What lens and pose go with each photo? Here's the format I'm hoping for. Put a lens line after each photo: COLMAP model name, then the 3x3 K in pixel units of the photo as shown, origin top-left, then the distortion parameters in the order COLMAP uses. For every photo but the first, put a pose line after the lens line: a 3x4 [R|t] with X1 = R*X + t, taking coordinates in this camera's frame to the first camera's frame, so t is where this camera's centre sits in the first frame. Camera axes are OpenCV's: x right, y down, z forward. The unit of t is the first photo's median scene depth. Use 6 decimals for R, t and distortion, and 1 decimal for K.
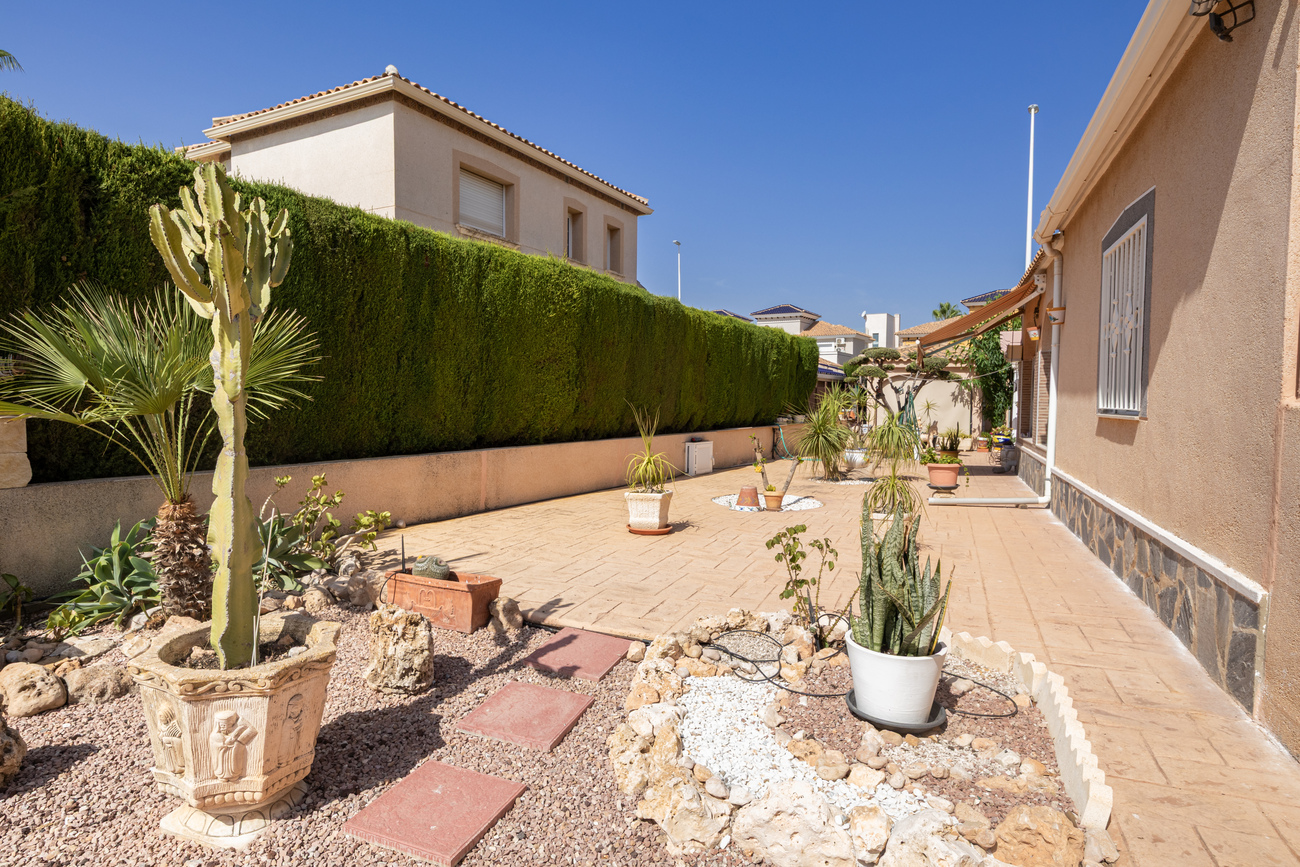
lens RADIAL K [[683.1, 0, 650.0], [0, 683.1, 433.5], [0, 0, 1]] dist [0.000455, 0.000021]
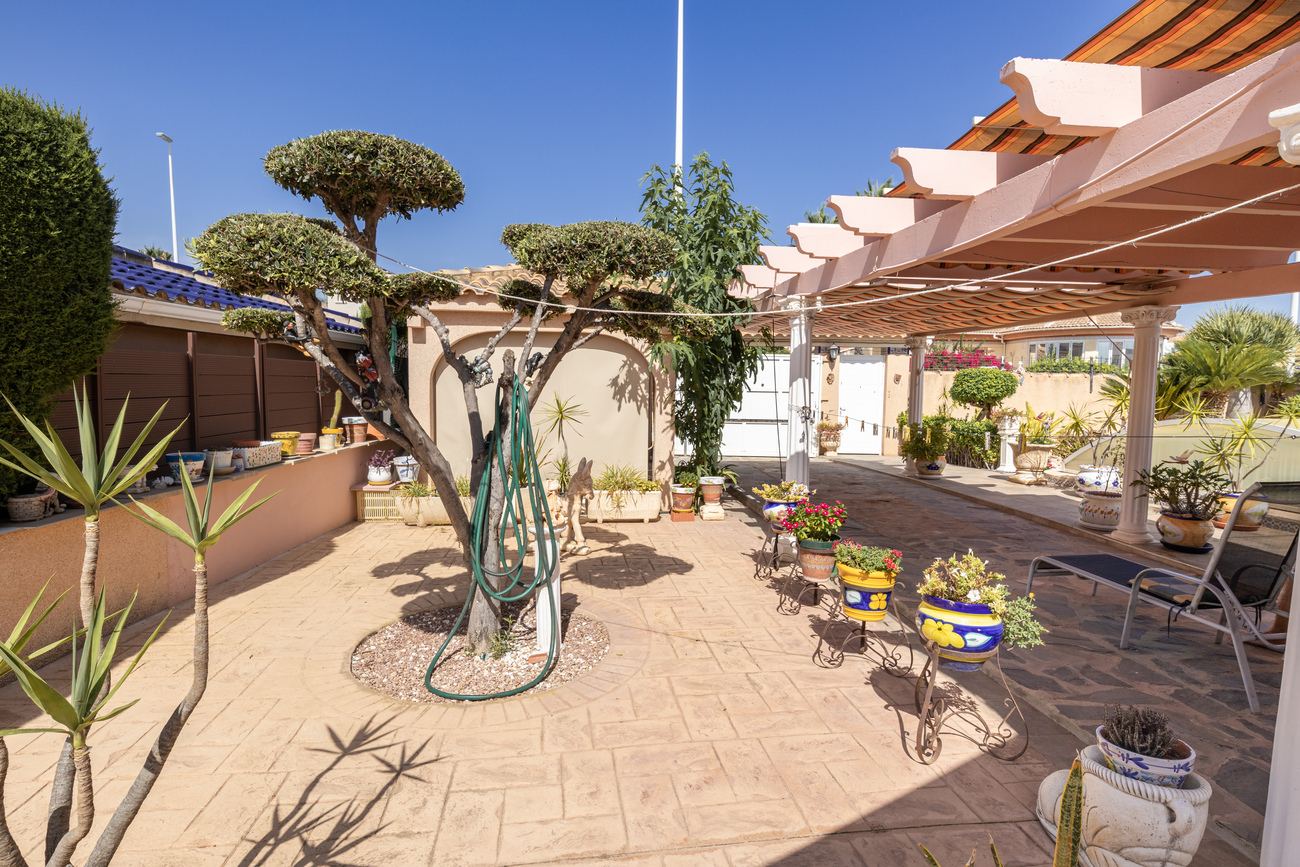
lens RADIAL K [[653.2, 0, 650.0], [0, 653.2, 433.5], [0, 0, 1]] dist [-0.005166, -0.001240]
pose [[0.842738, -0.035628, 0.537143, 0.284766], [0.017674, 0.999101, 0.038540, -0.047260], [-0.538033, -0.022986, 0.842610, 0.749047]]
